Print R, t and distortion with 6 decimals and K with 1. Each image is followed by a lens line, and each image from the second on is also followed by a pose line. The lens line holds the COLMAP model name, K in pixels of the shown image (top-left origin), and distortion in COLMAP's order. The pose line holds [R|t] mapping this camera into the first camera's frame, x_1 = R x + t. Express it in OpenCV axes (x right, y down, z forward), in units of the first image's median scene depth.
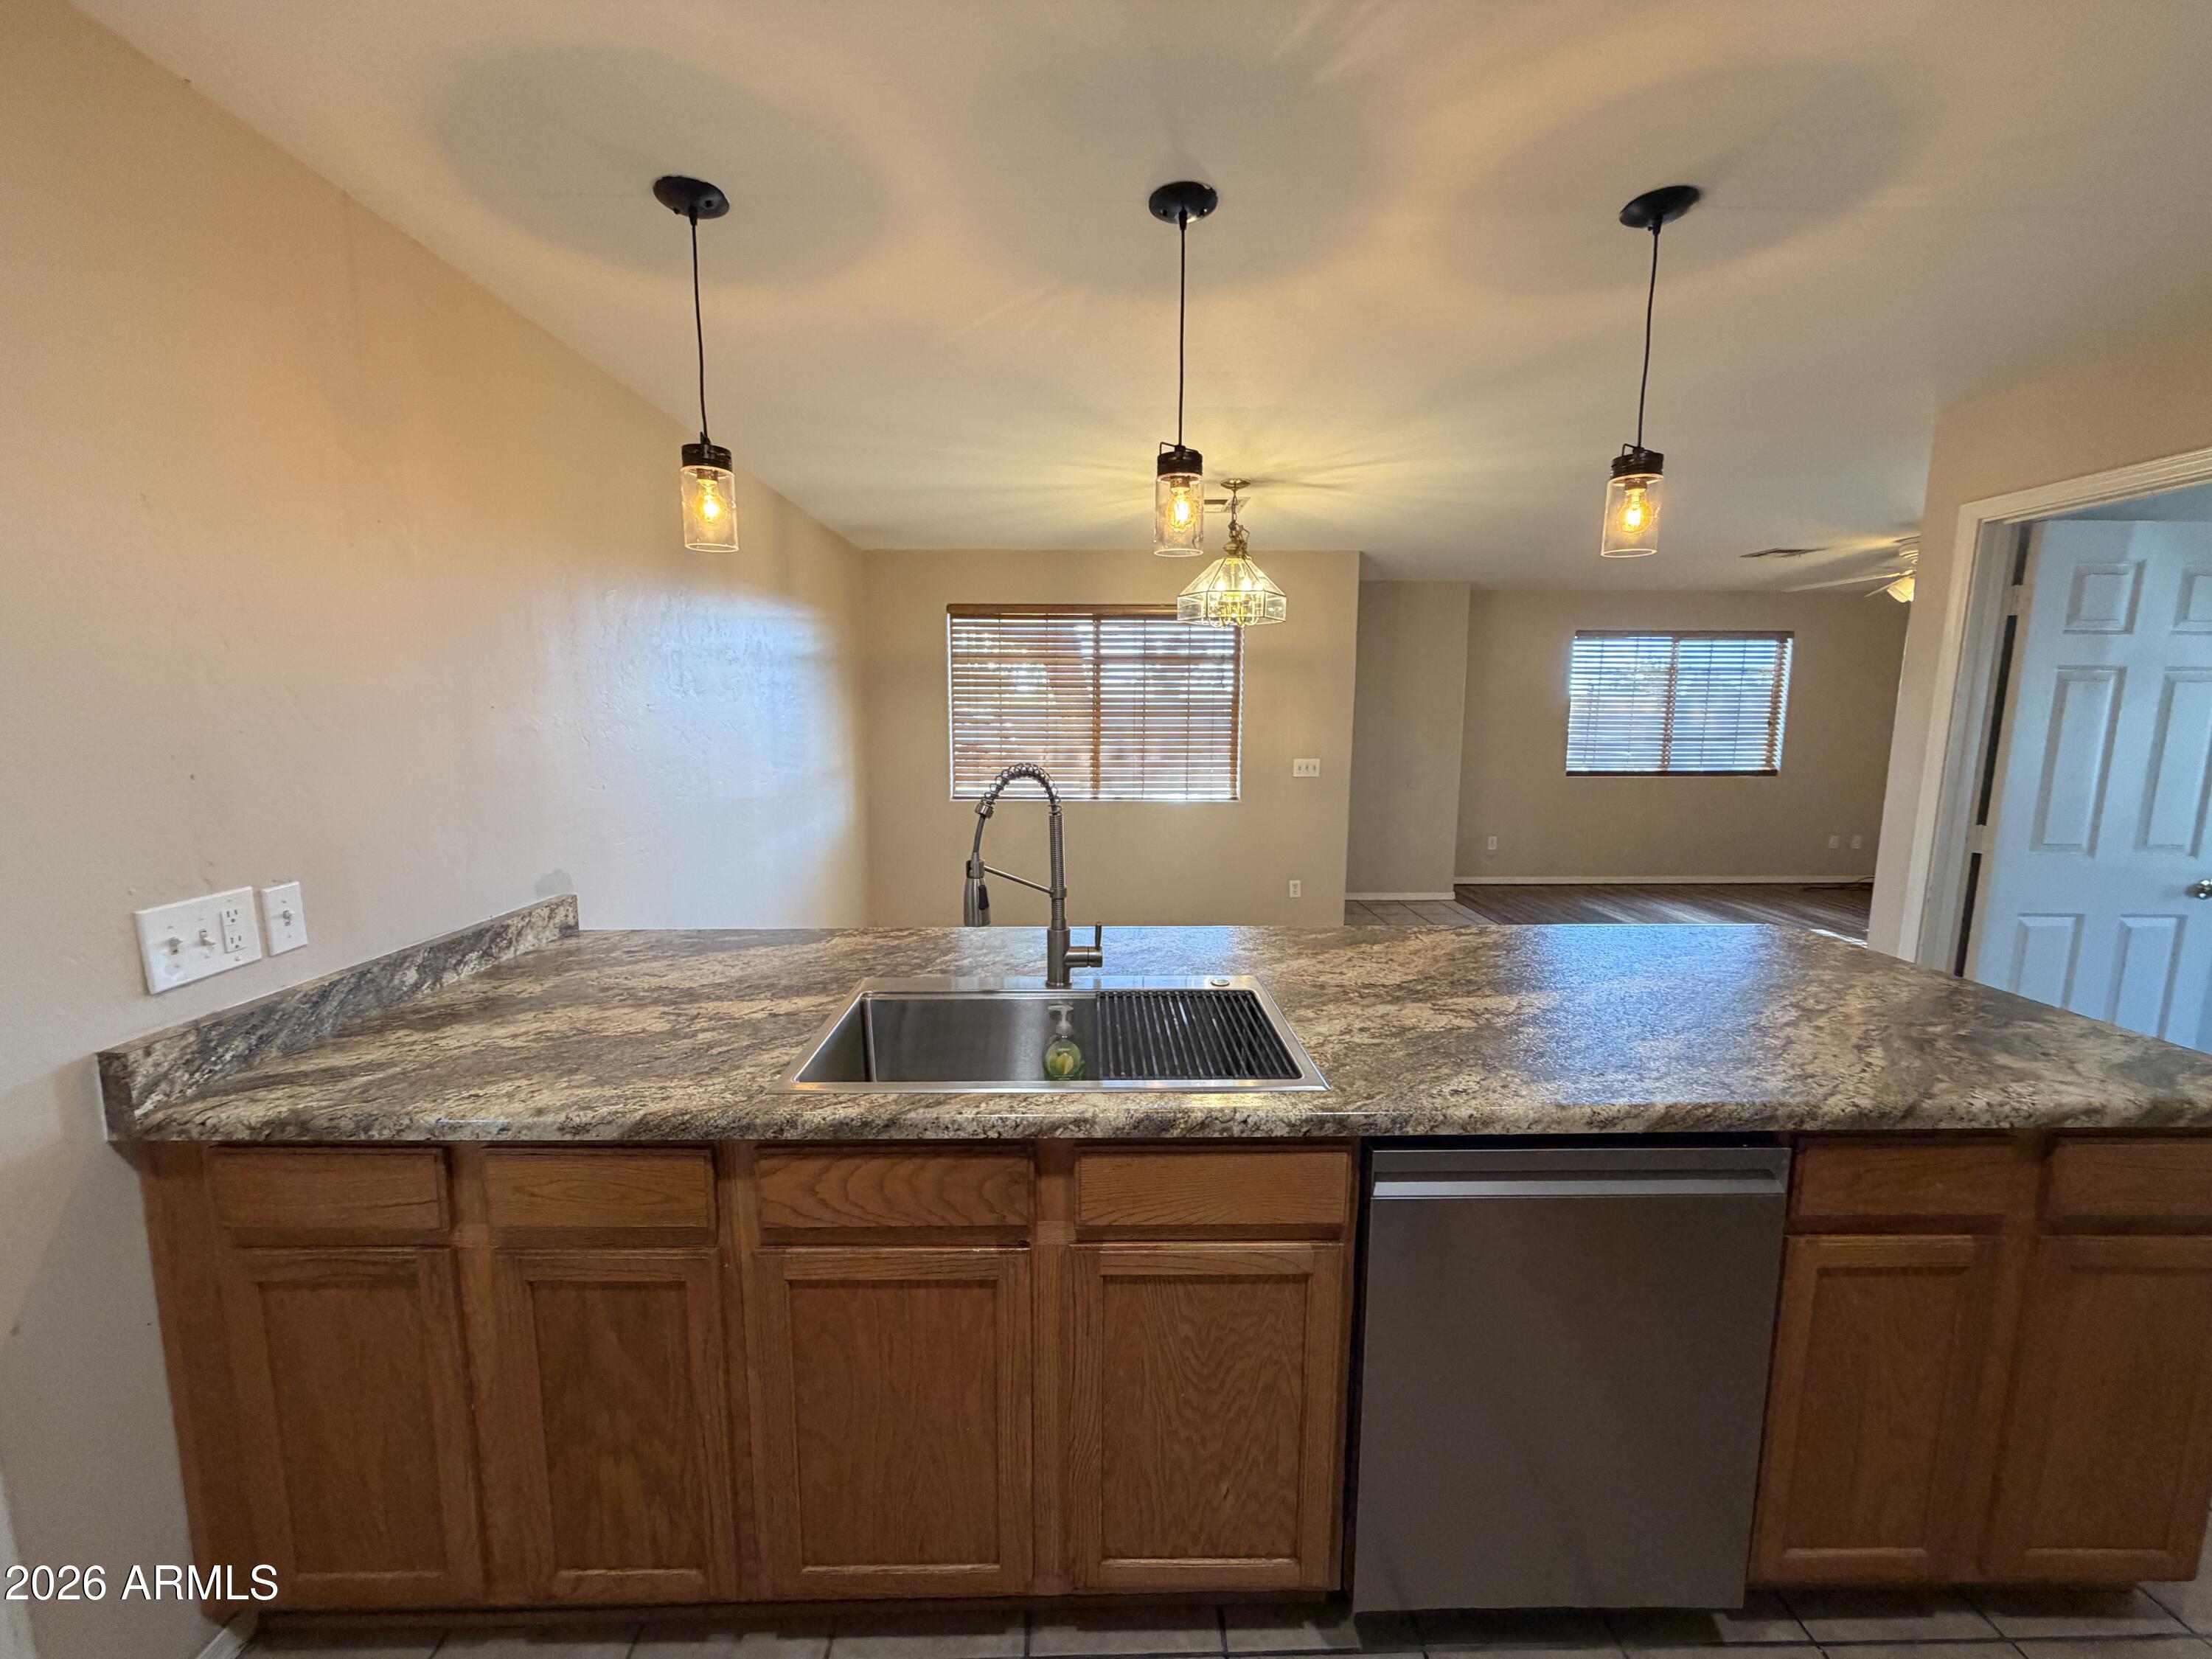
lens RADIAL K [[879.7, 0, 1098.5], [0, 879.7, 829.4], [0, 0, 1]] dist [-0.000220, 0.000647]
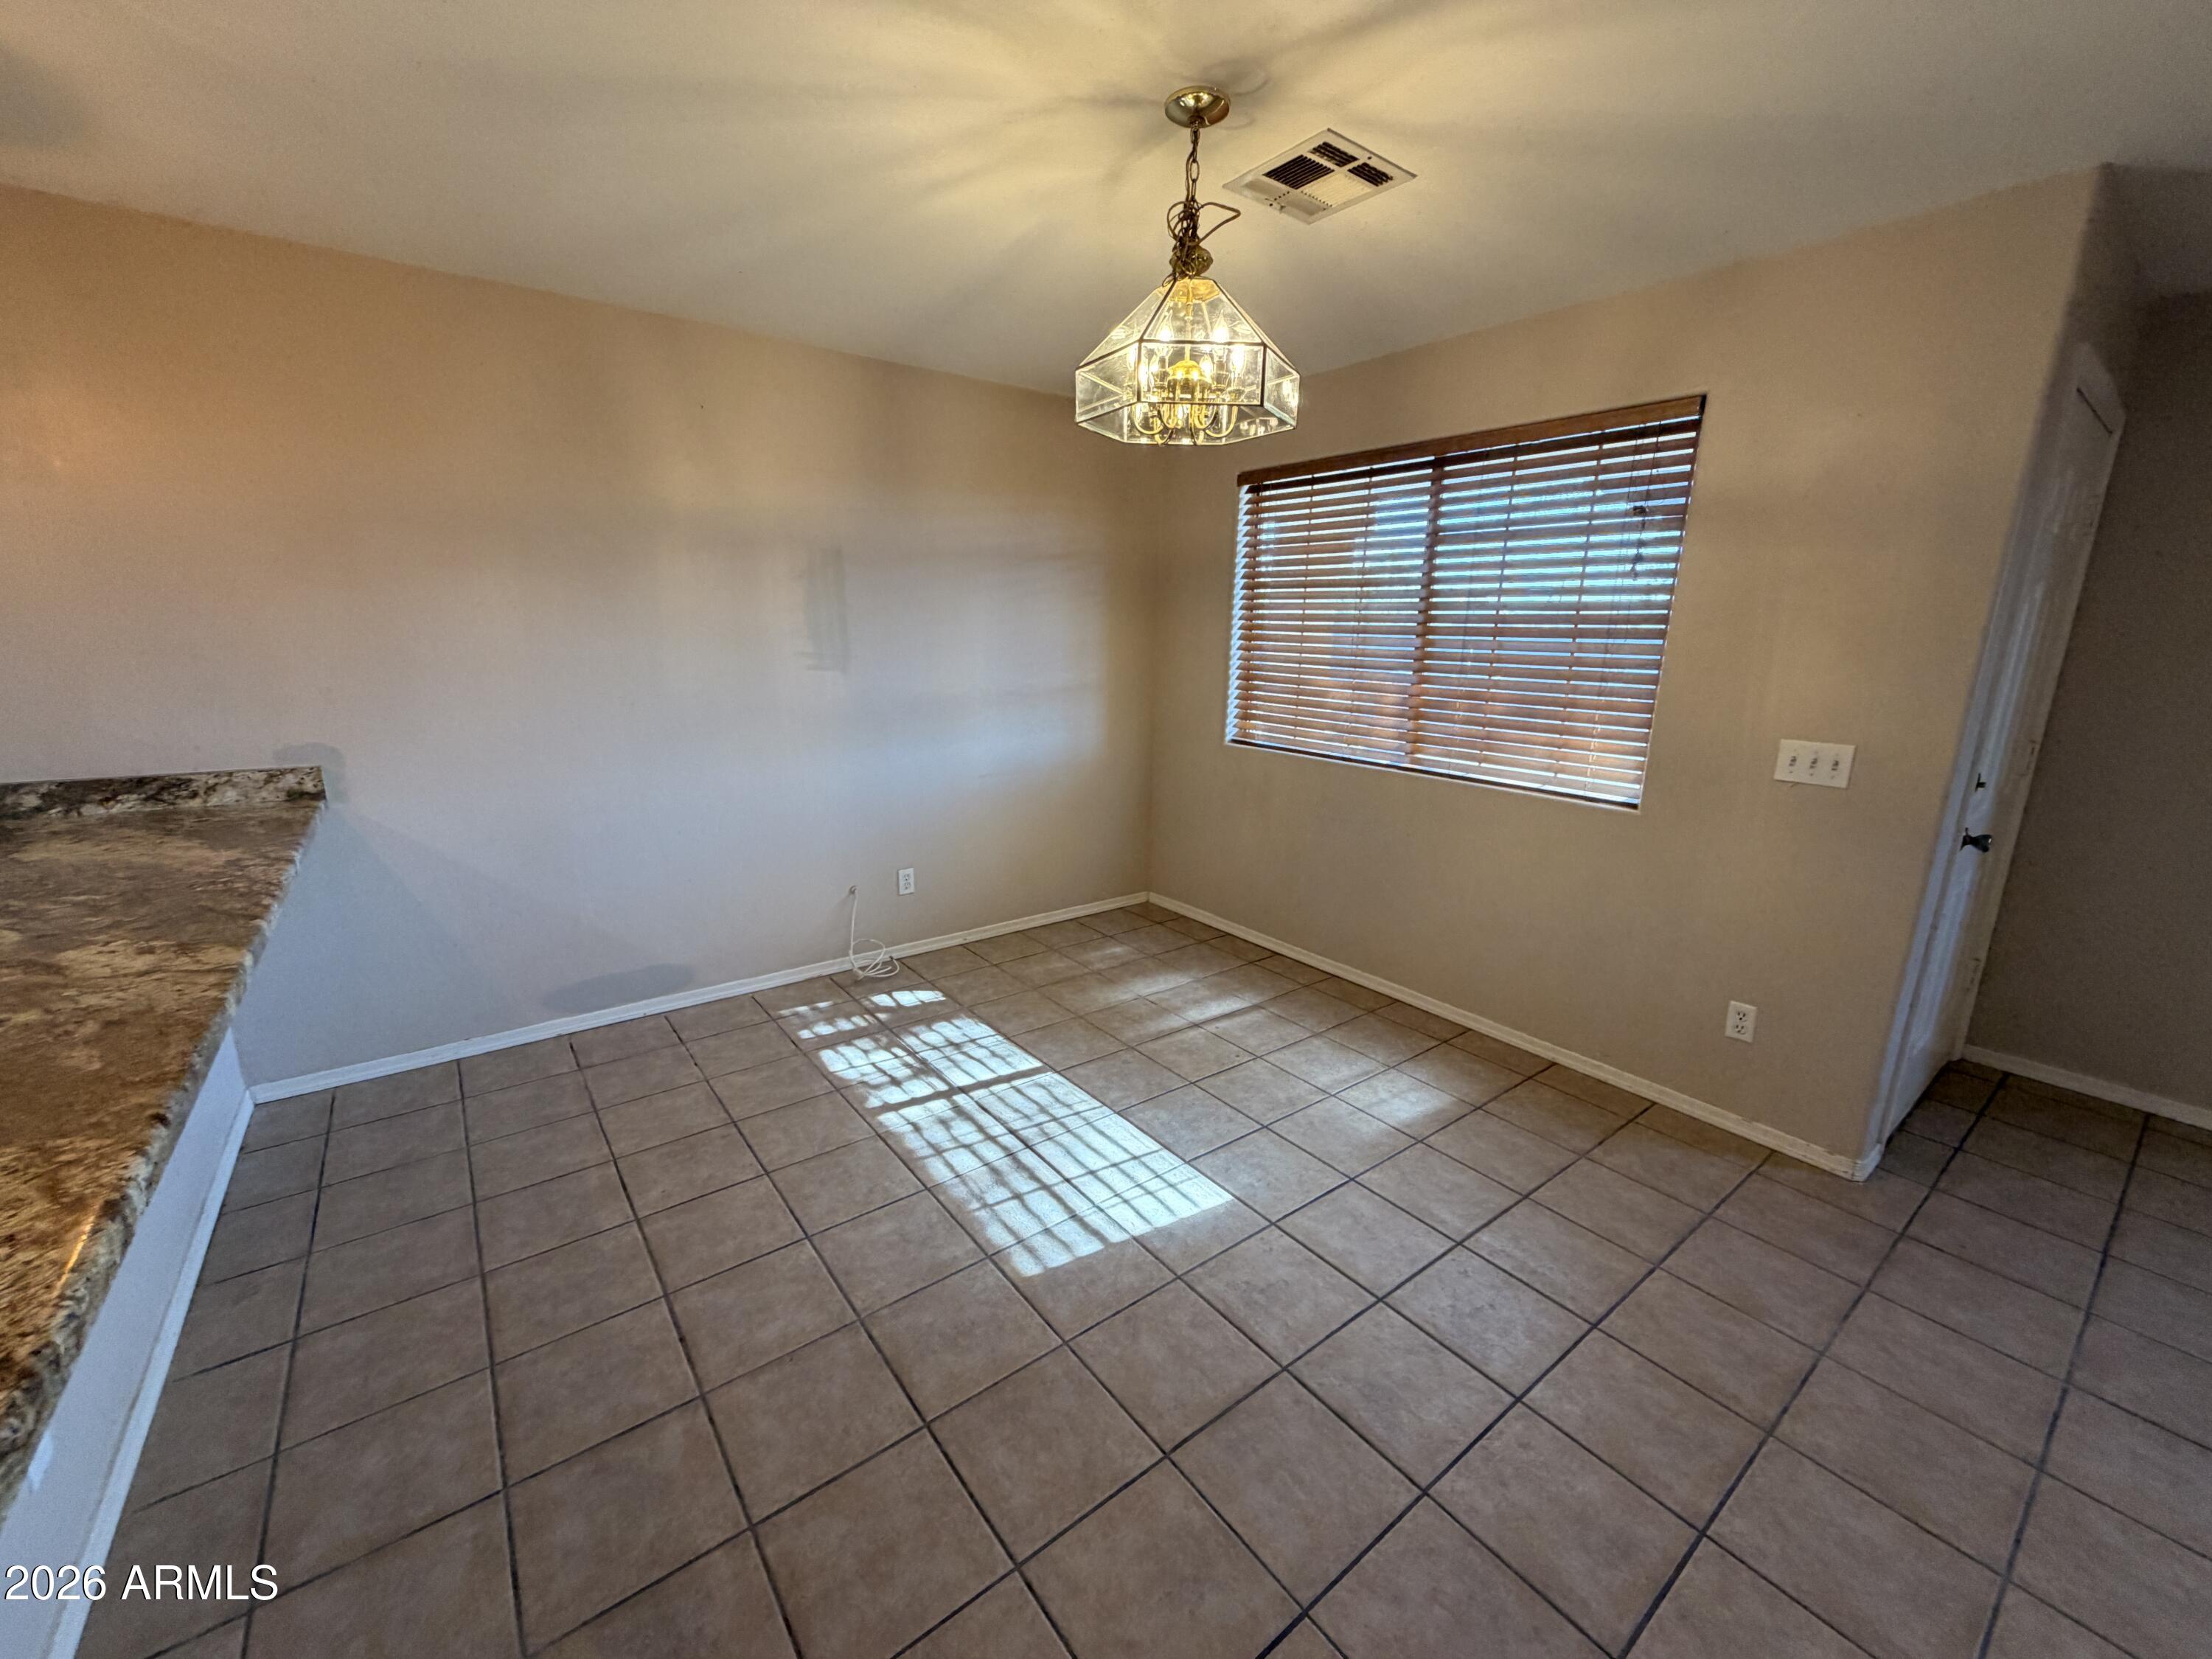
lens RADIAL K [[879.7, 0, 1100.6], [0, 879.7, 830.4], [0, 0, 1]] dist [-0.000220, 0.000647]
pose [[0.590069, 0.191633, -0.784280, 1.271804], [-0.124998, 0.981393, 0.145752, -0.191859], [0.797618, 0.012029, 0.603044, 1.571818]]
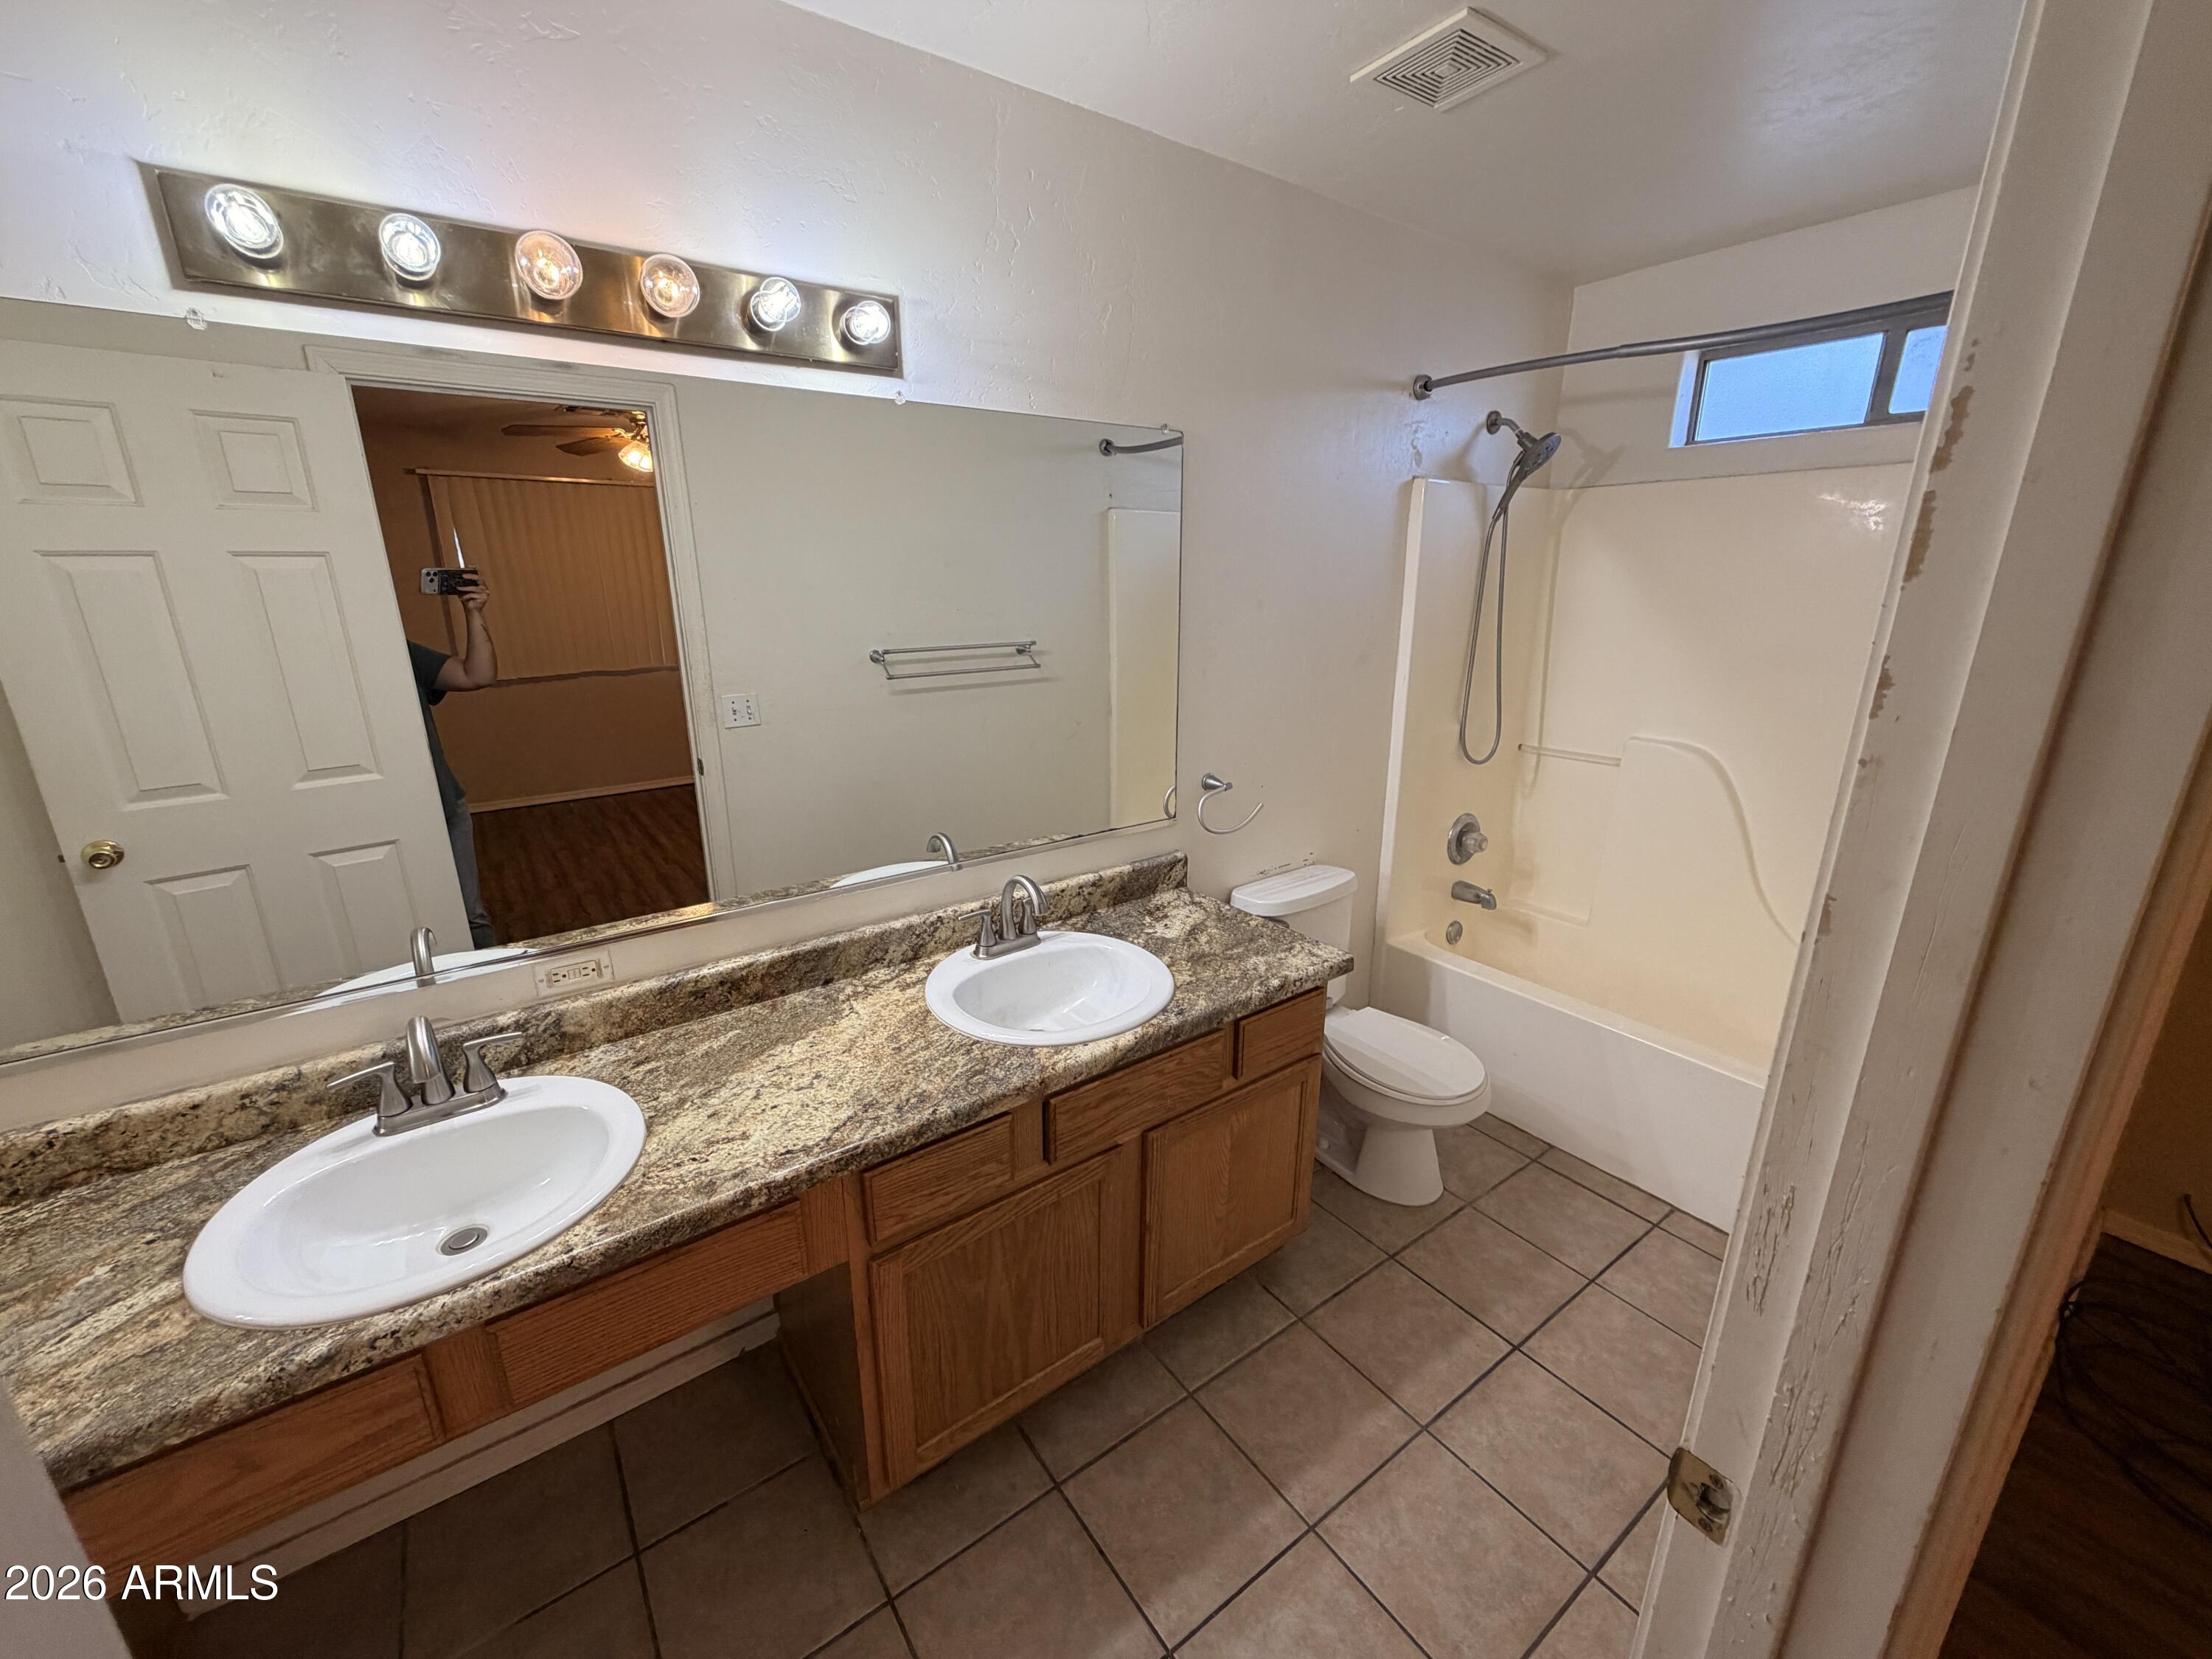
lens RADIAL K [[879.7, 0, 1106.5], [0, 879.7, 834.6], [0, 0, 1]] dist [-0.000220, 0.000647]
pose [[0.813835, -0.166931, 0.556603, 0.194443], [0.084398, 0.981649, 0.171004, -0.182567], [-0.574934, -0.092193, 0.812989, 0.366468]]
